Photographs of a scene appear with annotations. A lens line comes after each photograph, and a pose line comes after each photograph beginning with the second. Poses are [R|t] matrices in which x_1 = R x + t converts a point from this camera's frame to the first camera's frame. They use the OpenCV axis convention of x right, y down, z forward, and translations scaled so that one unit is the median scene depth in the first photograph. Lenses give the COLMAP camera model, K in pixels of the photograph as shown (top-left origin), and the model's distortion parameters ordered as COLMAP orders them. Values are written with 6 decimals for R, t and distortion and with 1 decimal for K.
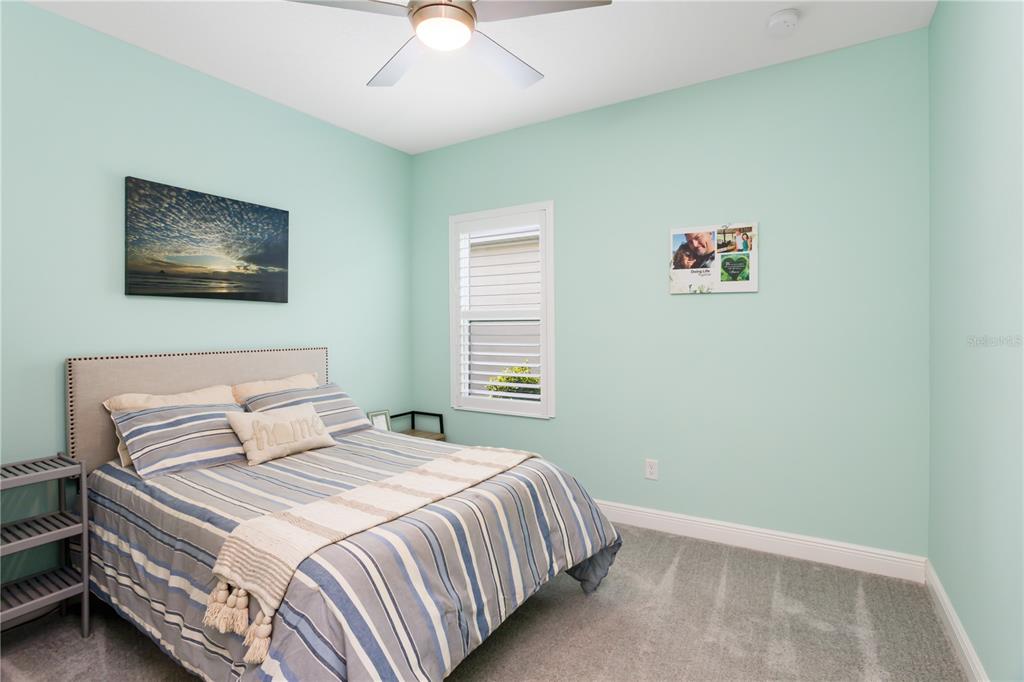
lens RADIAL K [[492.9, 0, 510.8], [0, 492.9, 342.5], [0, 0, 1]] dist [-0.000121, 0.000081]
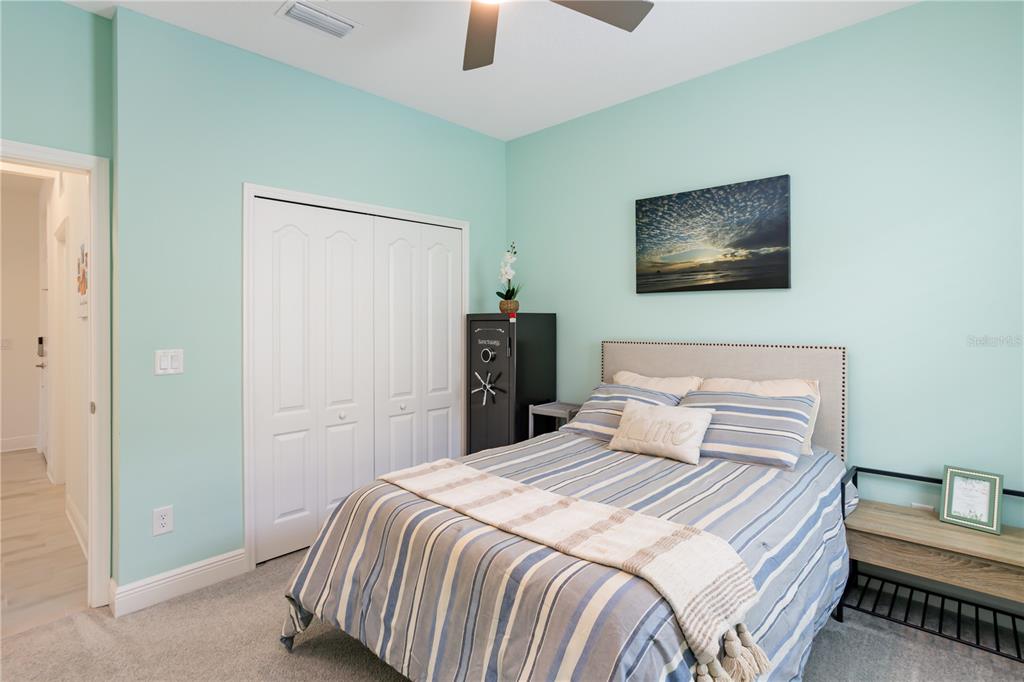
lens RADIAL K [[492.9, 0, 505.2], [0, 492.9, 313.6], [0, 0, 1]] dist [-0.000121, 0.000081]
pose [[-0.151631, -0.007316, -0.988410, 0.457745], [-0.028067, 0.999601, -0.003093, -0.027160], [0.988039, 0.027272, -0.151776, 0.751242]]
